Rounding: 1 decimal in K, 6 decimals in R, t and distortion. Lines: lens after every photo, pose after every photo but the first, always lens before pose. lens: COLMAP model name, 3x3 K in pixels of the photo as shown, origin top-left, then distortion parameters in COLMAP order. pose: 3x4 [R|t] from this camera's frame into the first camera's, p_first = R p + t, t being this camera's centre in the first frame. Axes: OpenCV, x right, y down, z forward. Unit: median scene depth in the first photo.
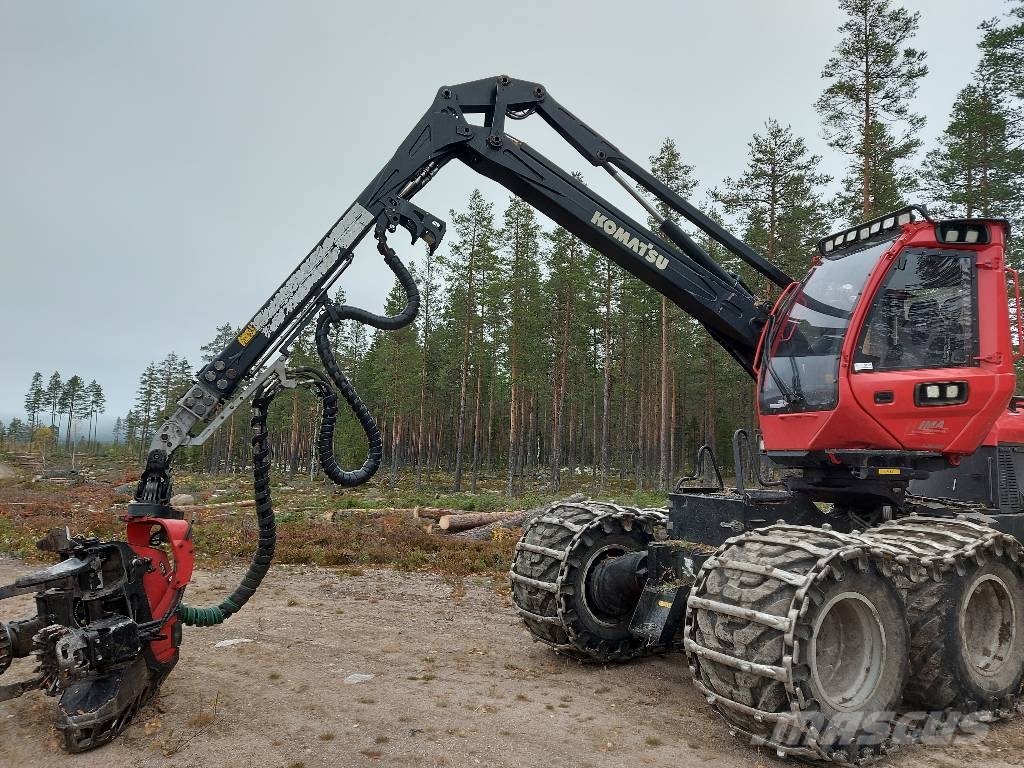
lens RADIAL K [[734.5, 0, 518.0], [0, 734.5, 390.1], [0, 0, 1]] dist [0.102134, -0.094534]
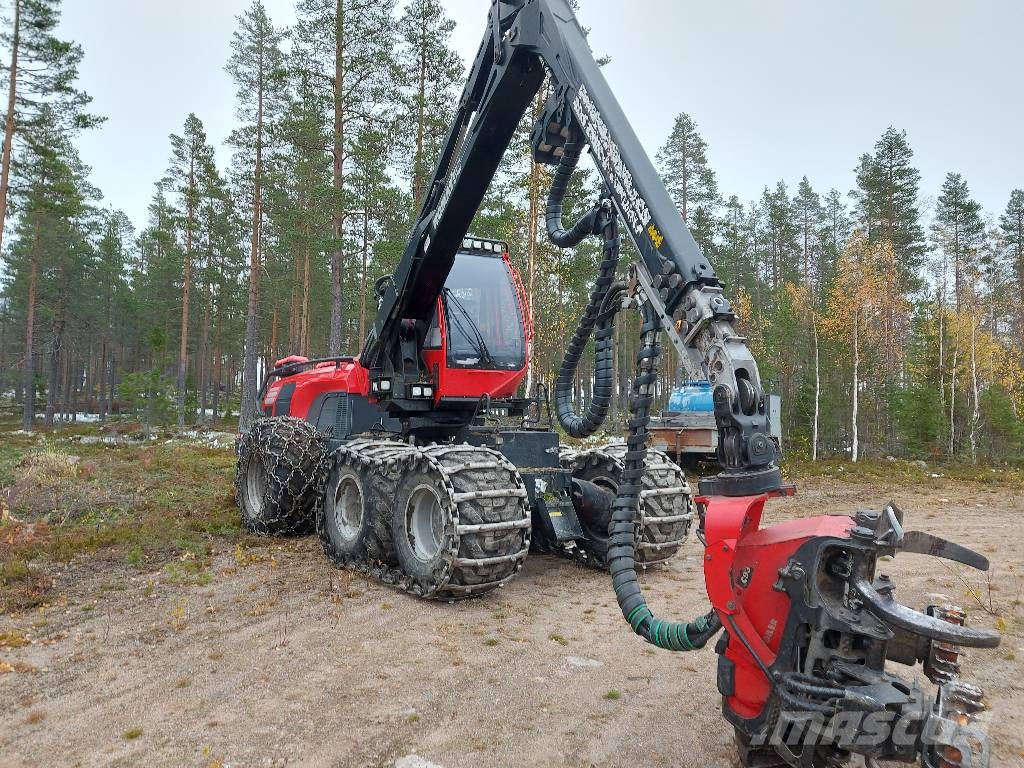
lens RADIAL K [[734.5, 0, 502.5], [0, 734.5, 391.4], [0, 0, 1]] dist [0.102134, -0.094534]
pose [[-0.122412, 0.021886, 0.992238, -0.980646], [-0.095405, 0.994867, -0.033714, 0.114632], [-0.987883, -0.098791, -0.119696, 1.150508]]
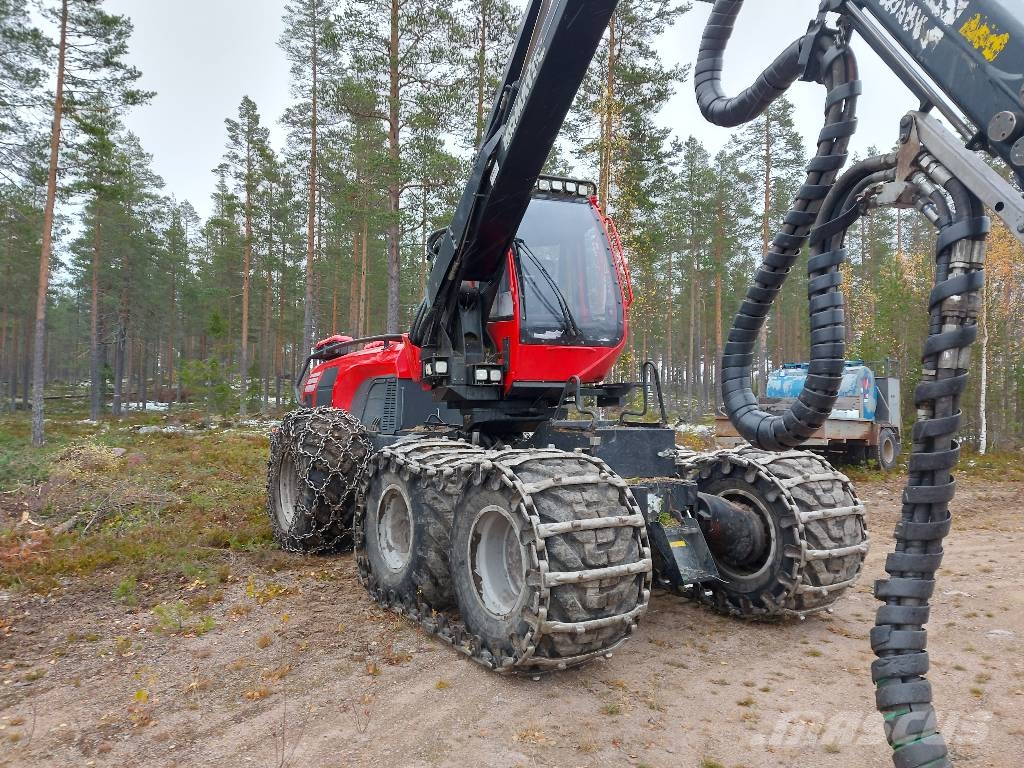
lens RADIAL K [[734.5, 0, 506.5], [0, 734.5, 390.9], [0, 0, 1]] dist [0.102134, -0.094534]
pose [[-0.045416, 0.004986, 0.998956, -0.655345], [-0.090496, 0.995855, -0.009085, 0.113086], [-0.994861, -0.090814, -0.044776, 1.153906]]
